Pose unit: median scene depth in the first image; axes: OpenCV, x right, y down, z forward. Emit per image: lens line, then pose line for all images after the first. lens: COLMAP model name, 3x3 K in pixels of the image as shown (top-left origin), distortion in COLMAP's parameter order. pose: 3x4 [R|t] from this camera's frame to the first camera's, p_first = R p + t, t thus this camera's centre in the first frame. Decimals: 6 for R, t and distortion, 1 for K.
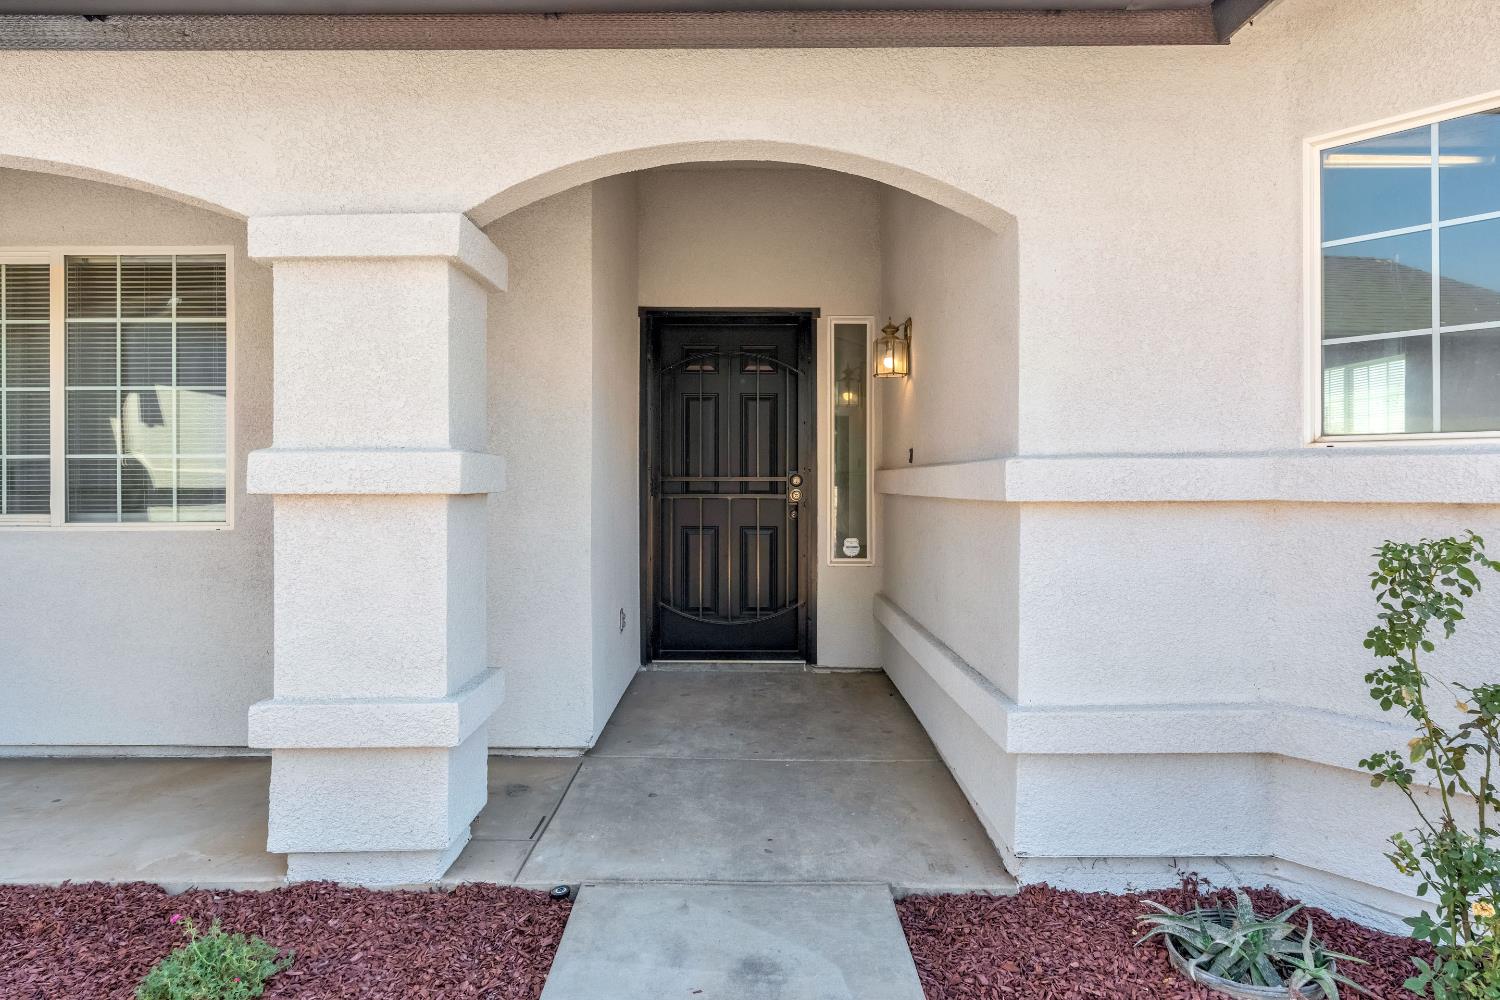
lens RADIAL K [[863.5, 0, 746.5], [0, 863.5, 480.0], [0, 0, 1]] dist [-0.002105, -0.000544]
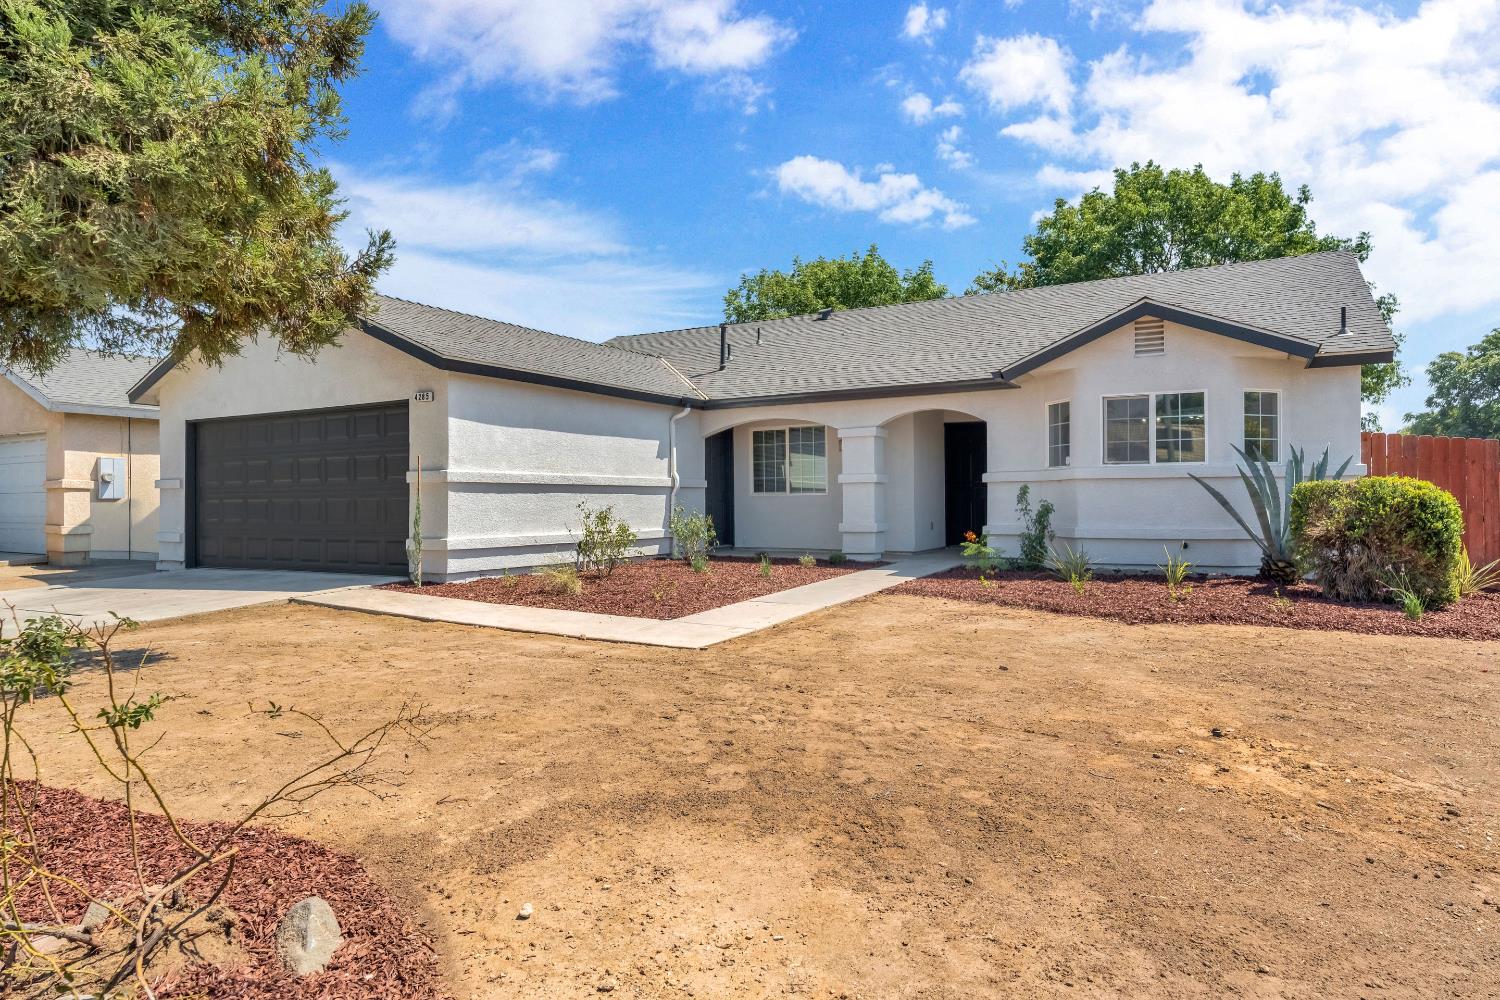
lens RADIAL K [[921.3, 0, 748.2], [0, 921.3, 495.5], [0, 0, 1]] dist [-0.001195, 0.001062]
pose [[0.863383, -0.008157, -0.504483, 1.588310], [0.005267, 0.999961, -0.007155, 0.116423], [0.504521, 0.003521, 0.863392, -3.683474]]
